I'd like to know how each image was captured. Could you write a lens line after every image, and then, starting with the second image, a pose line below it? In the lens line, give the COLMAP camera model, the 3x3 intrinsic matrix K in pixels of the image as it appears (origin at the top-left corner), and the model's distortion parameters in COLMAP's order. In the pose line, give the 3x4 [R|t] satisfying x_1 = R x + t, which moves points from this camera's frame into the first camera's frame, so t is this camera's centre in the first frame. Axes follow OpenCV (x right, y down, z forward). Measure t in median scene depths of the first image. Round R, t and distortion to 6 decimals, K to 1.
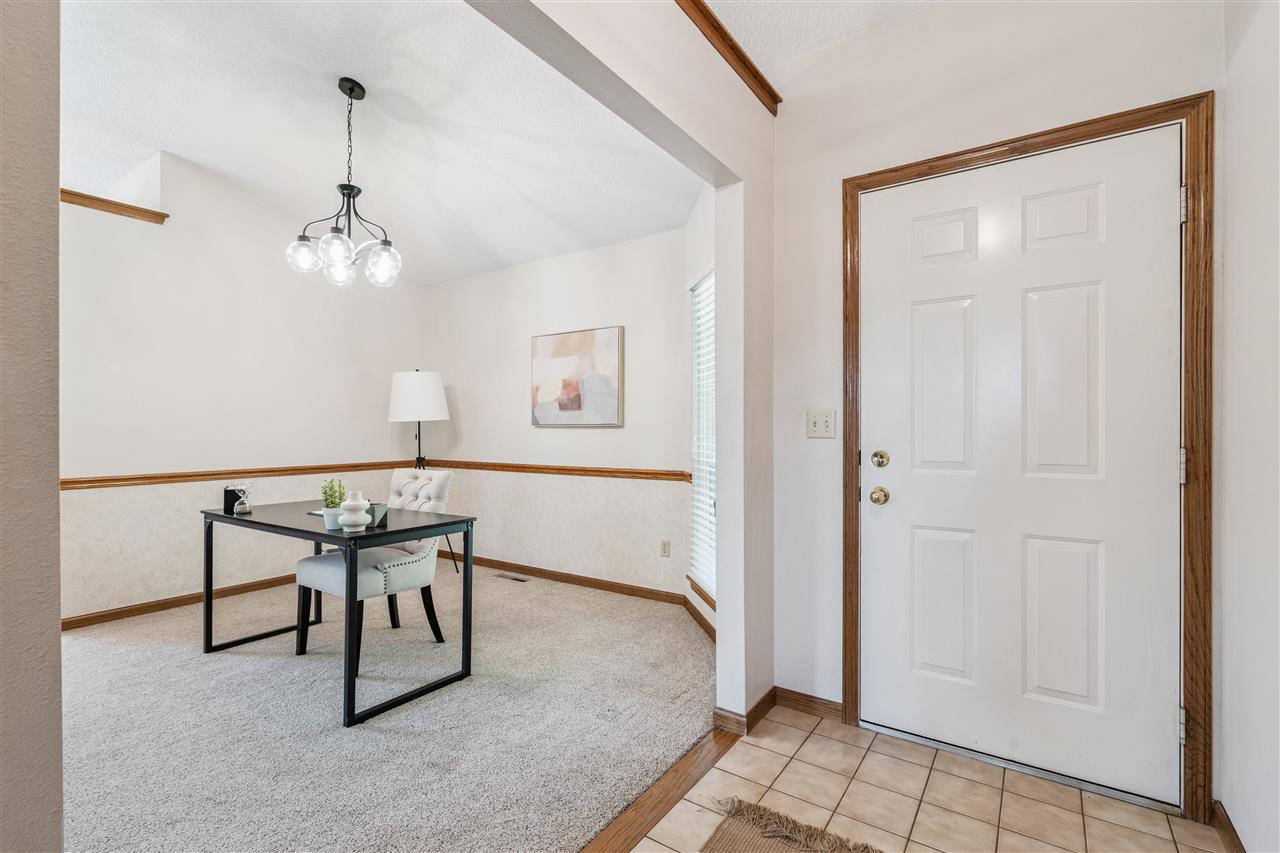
lens RADIAL K [[582.0, 0, 649.7], [0, 582.0, 433.9], [0, 0, 1]] dist [-0.002055, -0.000676]
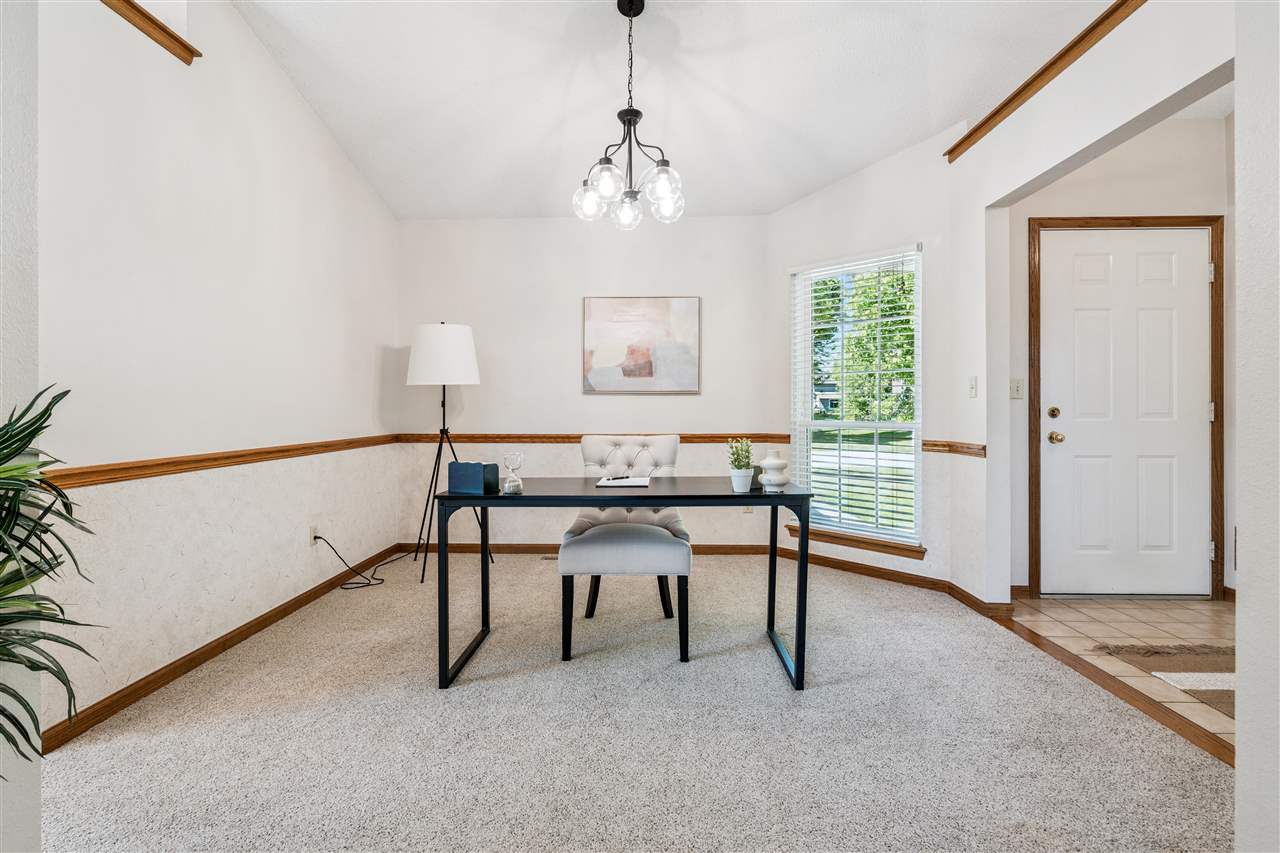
lens RADIAL K [[582.0, 0, 645.0], [0, 582.0, 412.7], [0, 0, 1]] dist [-0.002055, -0.000676]
pose [[0.840090, -0.002619, 0.542441, -0.834097], [0.004057, 0.999991, -0.001455, 0.026963], [-0.542433, 0.003423, 0.840092, 0.213762]]
